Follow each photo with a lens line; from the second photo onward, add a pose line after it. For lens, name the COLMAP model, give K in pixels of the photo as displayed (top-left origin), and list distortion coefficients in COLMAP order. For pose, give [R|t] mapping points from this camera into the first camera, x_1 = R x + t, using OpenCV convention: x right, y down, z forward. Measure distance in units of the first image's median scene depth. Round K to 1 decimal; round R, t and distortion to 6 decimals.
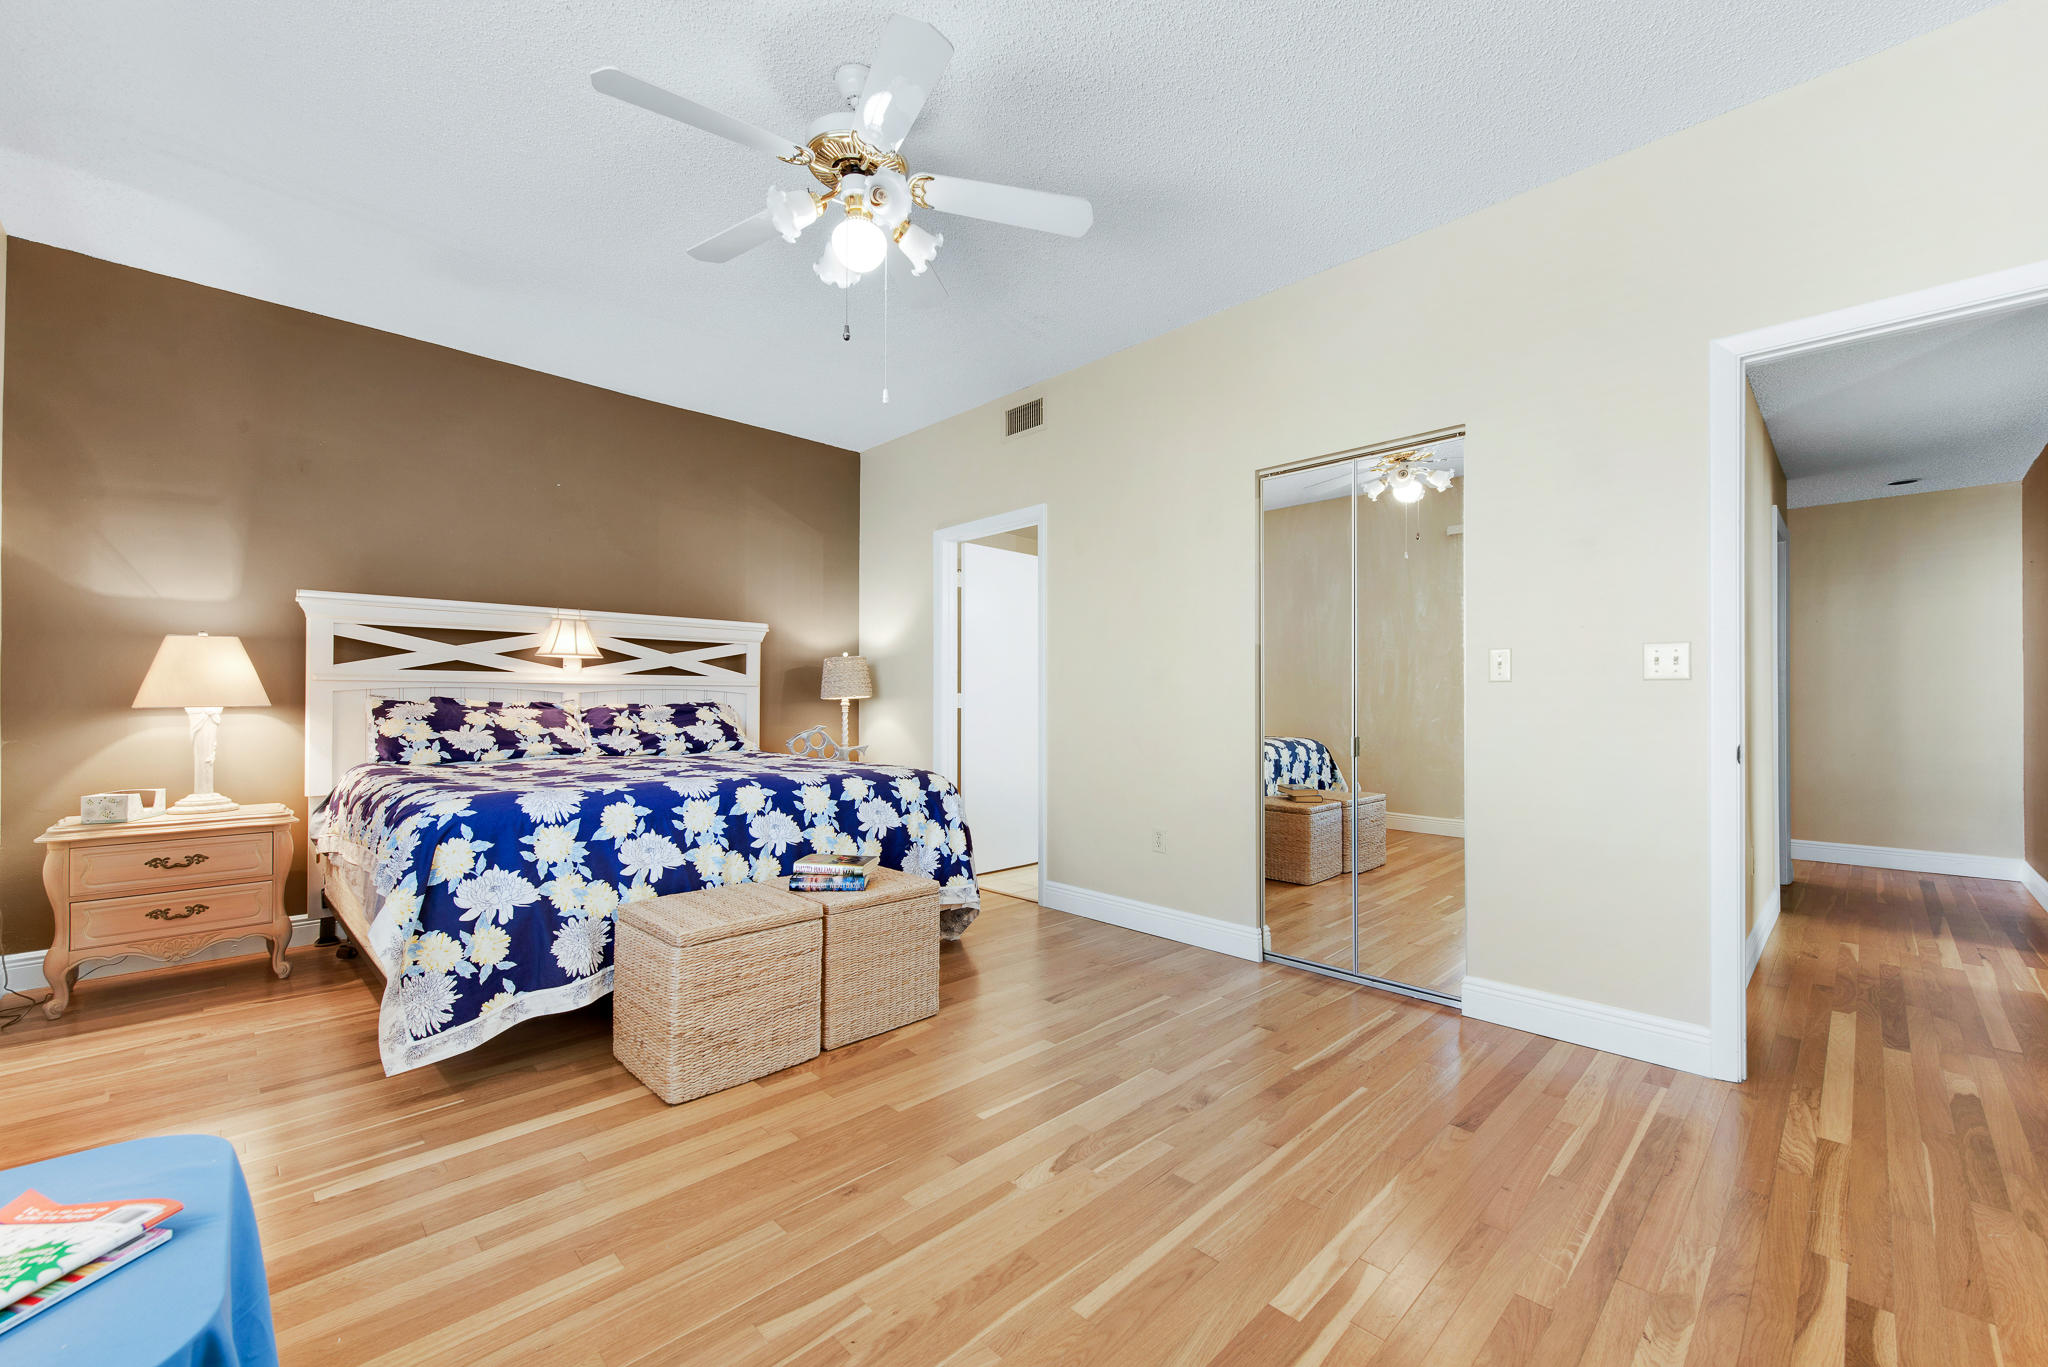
lens RADIAL K [[828.3, 0, 1029.3], [0, 828.3, 696.1], [0, 0, 1]] dist [0.013373, -0.000078]
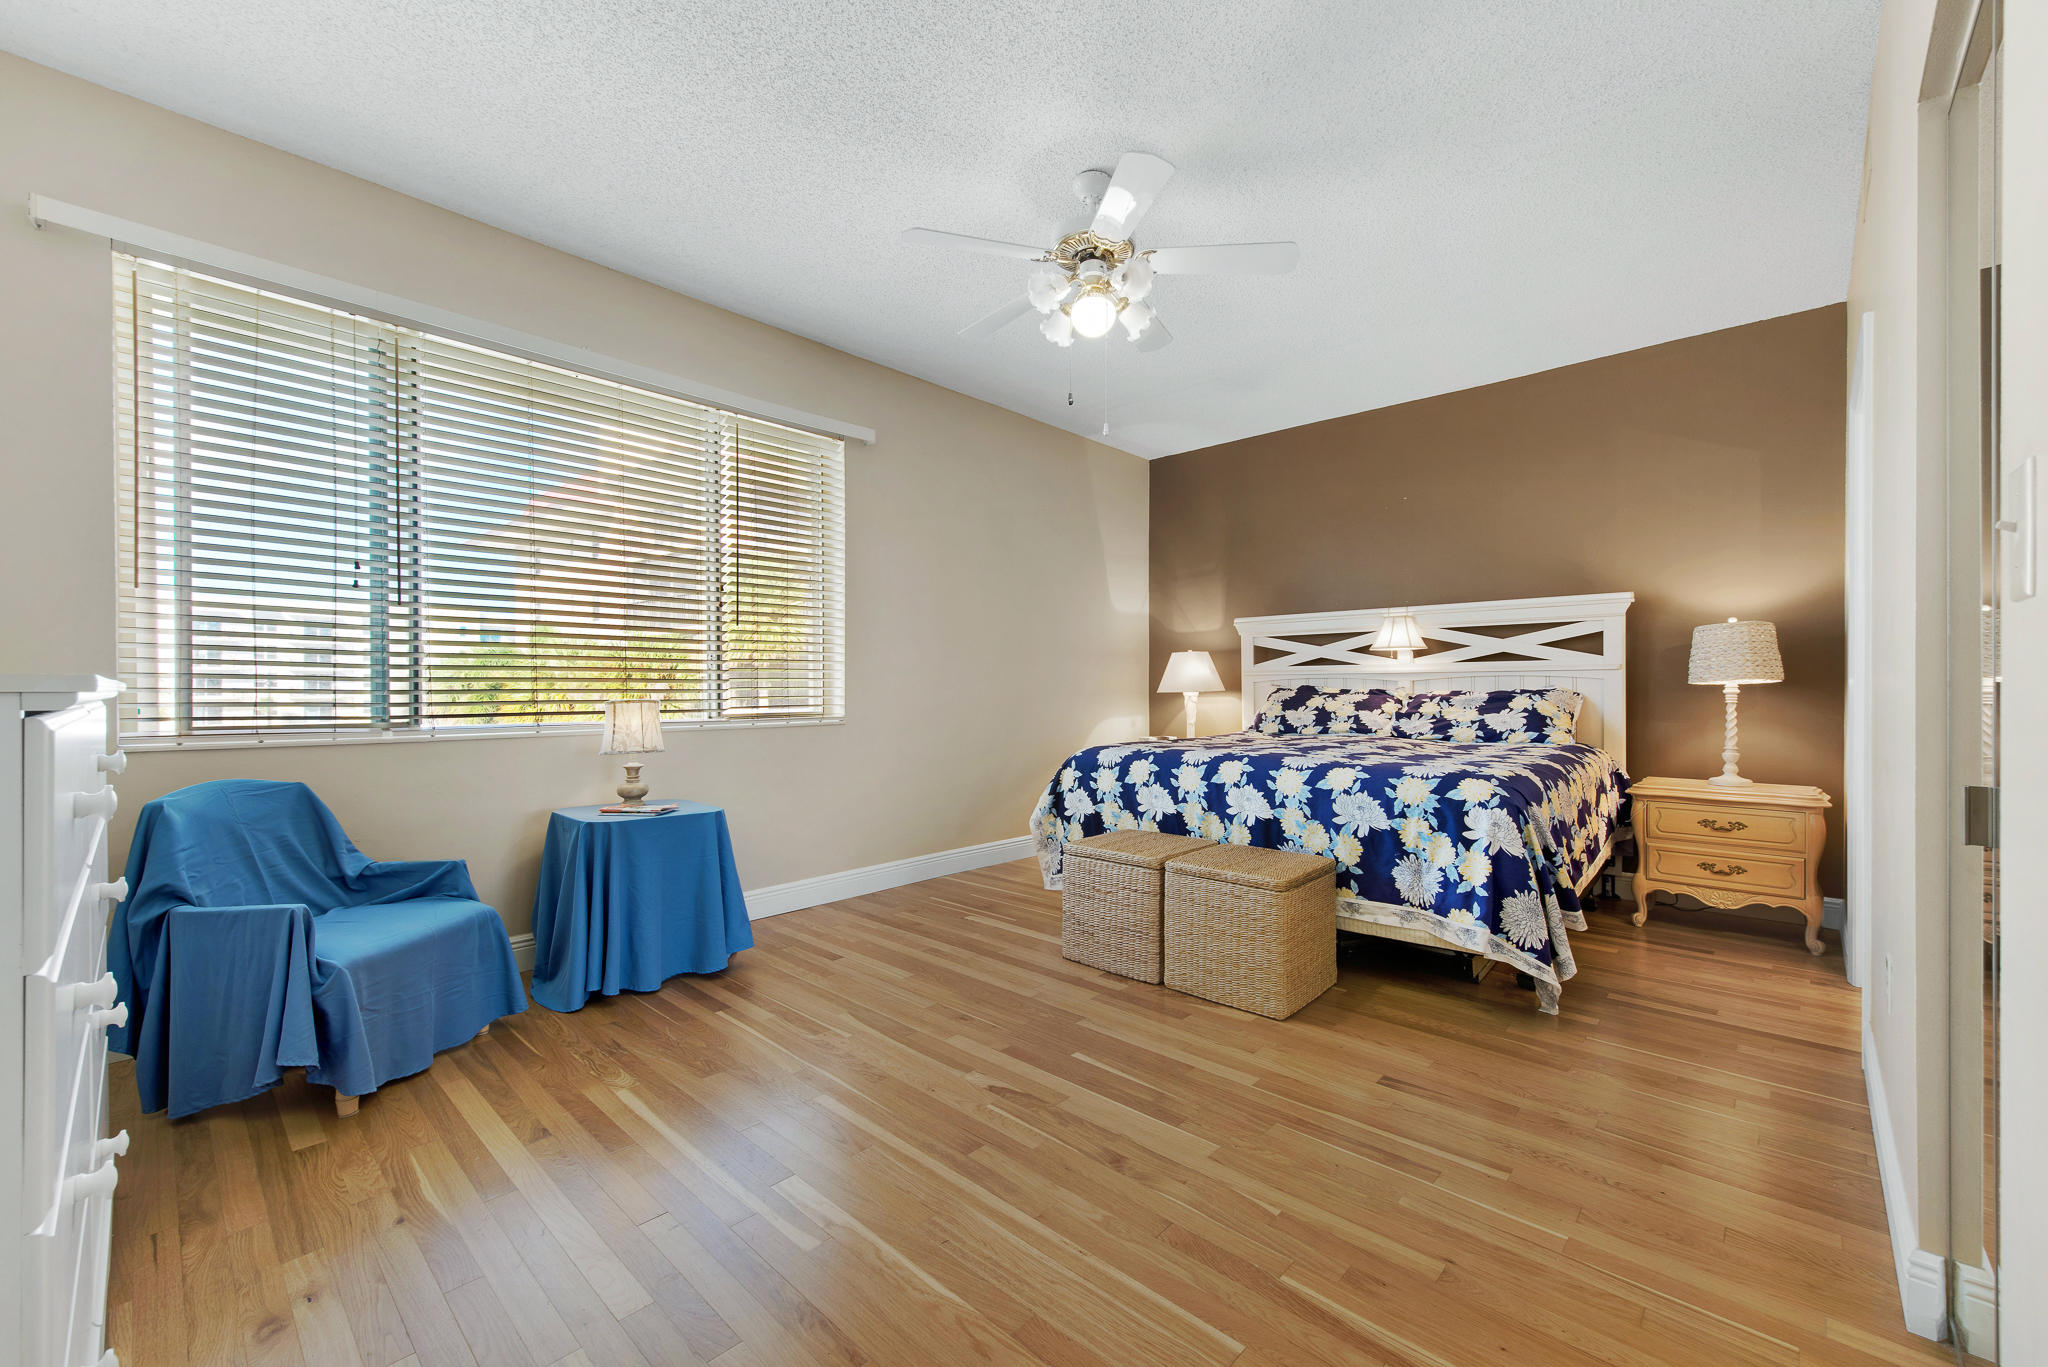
lens RADIAL K [[828.3, 0, 1064.9], [0, 828.3, 686.5], [0, 0, 1]] dist [0.013373, -0.000078]
pose [[0.056909, -0.005125, -0.998366, 0.774604], [0.008457, 0.999953, -0.004651, 0.007239], [0.998344, -0.008178, 0.056950, 0.668476]]
